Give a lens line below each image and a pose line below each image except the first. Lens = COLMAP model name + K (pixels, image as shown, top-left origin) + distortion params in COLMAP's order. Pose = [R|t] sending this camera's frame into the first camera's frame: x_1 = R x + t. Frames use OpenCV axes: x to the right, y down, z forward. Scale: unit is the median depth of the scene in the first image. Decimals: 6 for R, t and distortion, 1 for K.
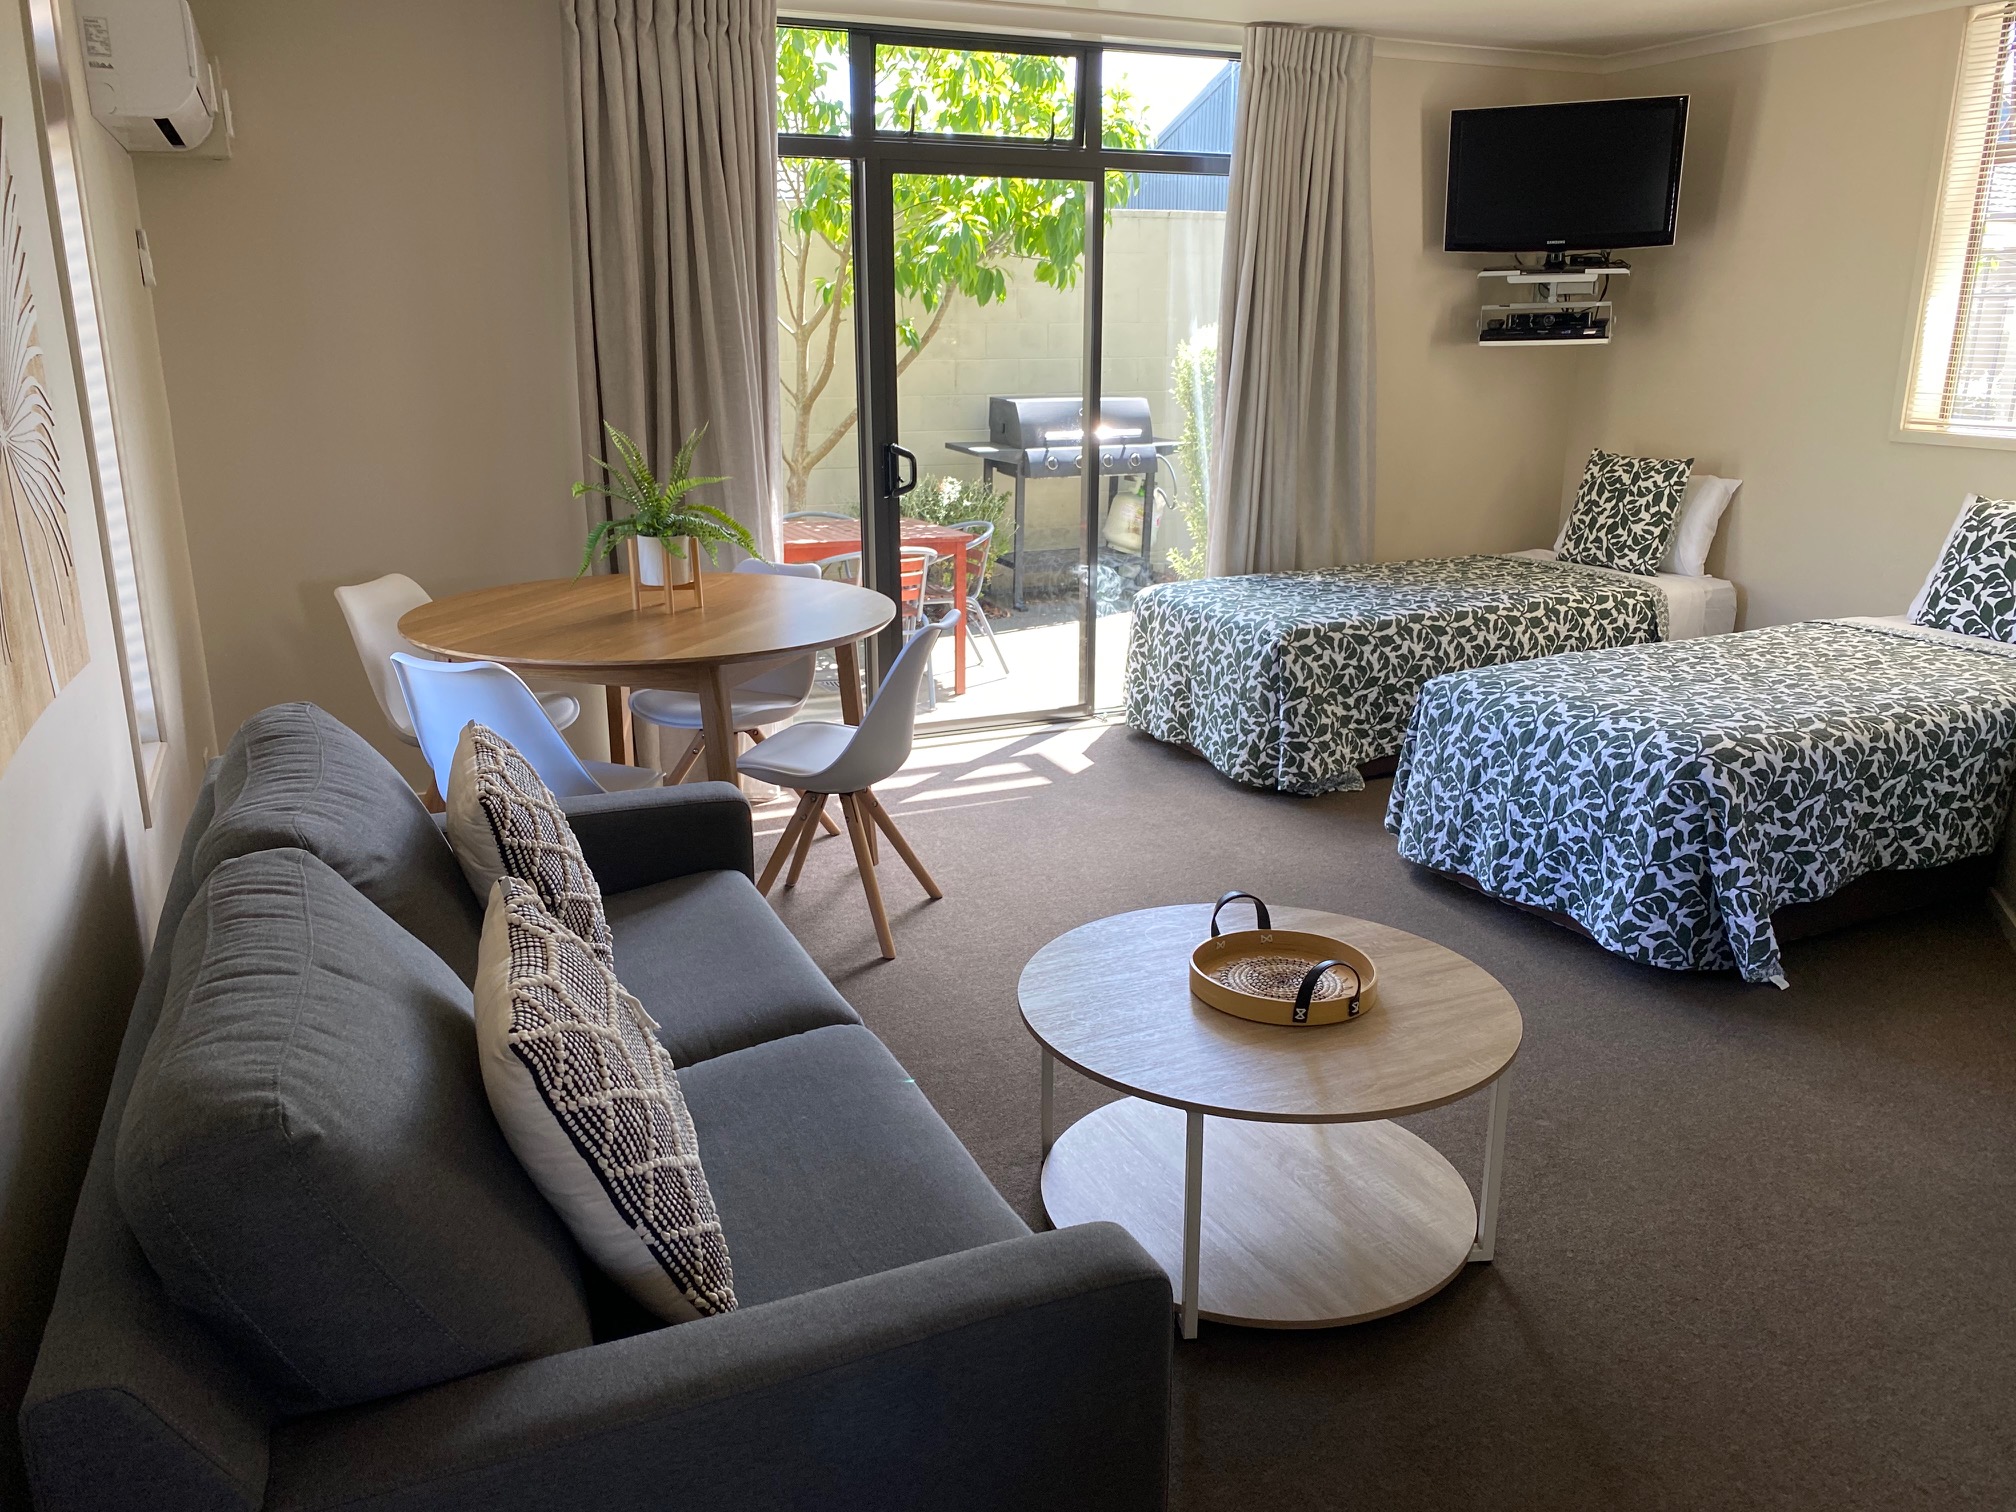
lens RADIAL K [[1494.9, 0, 1016.8], [0, 1494.9, 763.8], [0, 0, 1]] dist [0.038791, -0.061455]
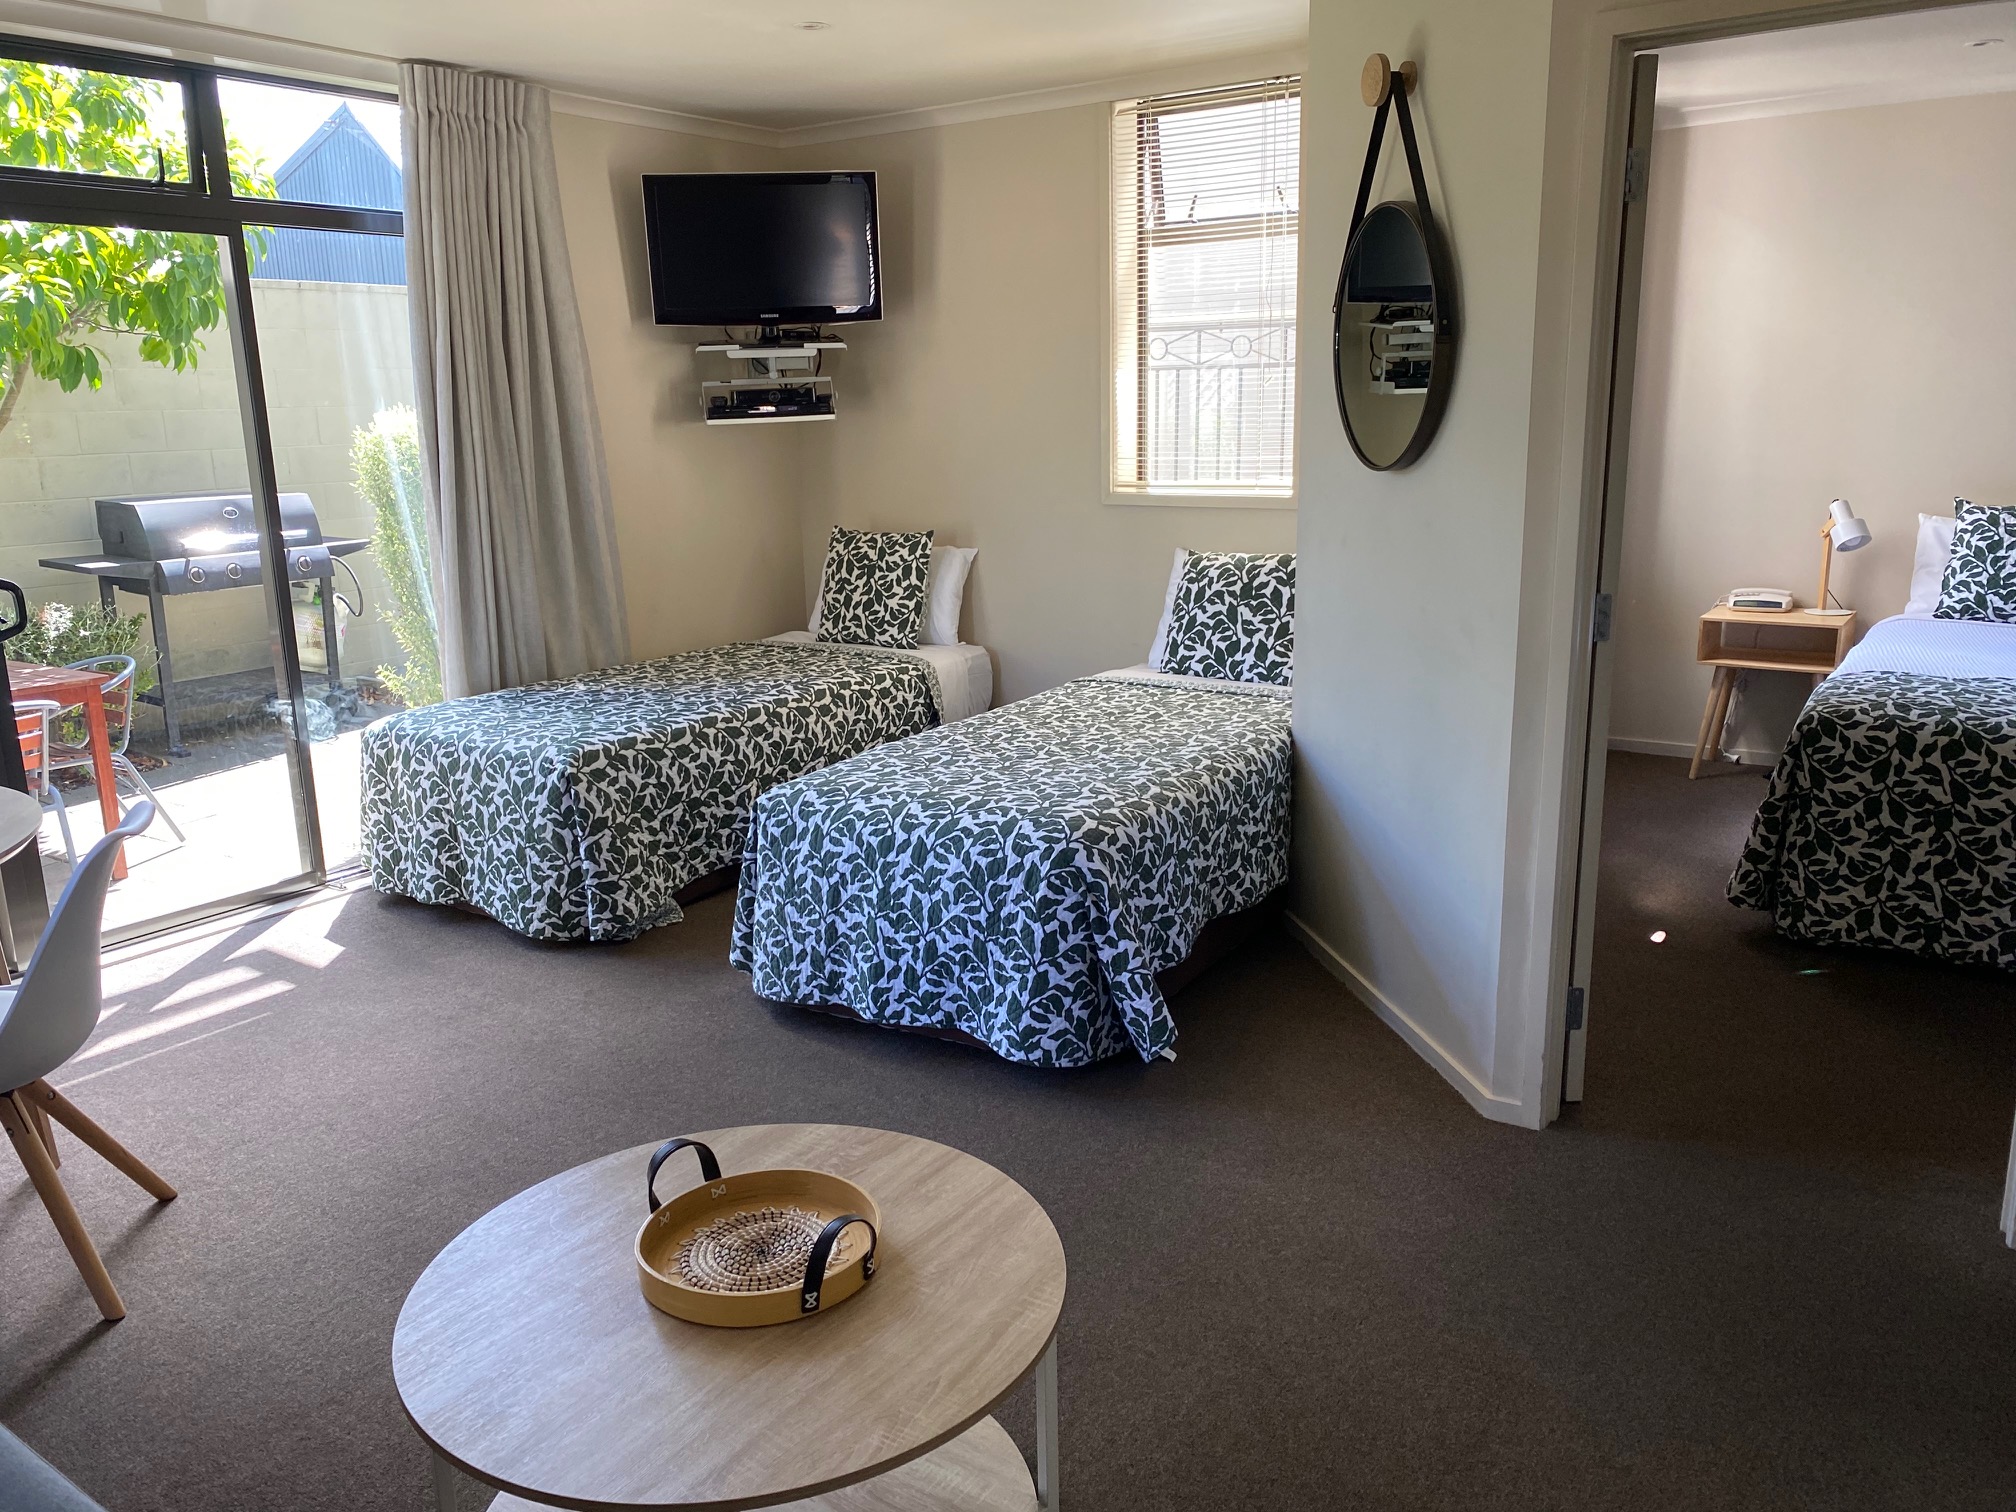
lens RADIAL K [[1494.9, 0, 1016.8], [0, 1494.9, 763.8], [0, 0, 1]] dist [0.038791, -0.061455]
pose [[0.856896, -0.135209, 0.497441, -0.029219], [0.160432, 0.987014, -0.008082, -0.036698], [-0.489888, 0.086731, 0.867460, 0.133232]]
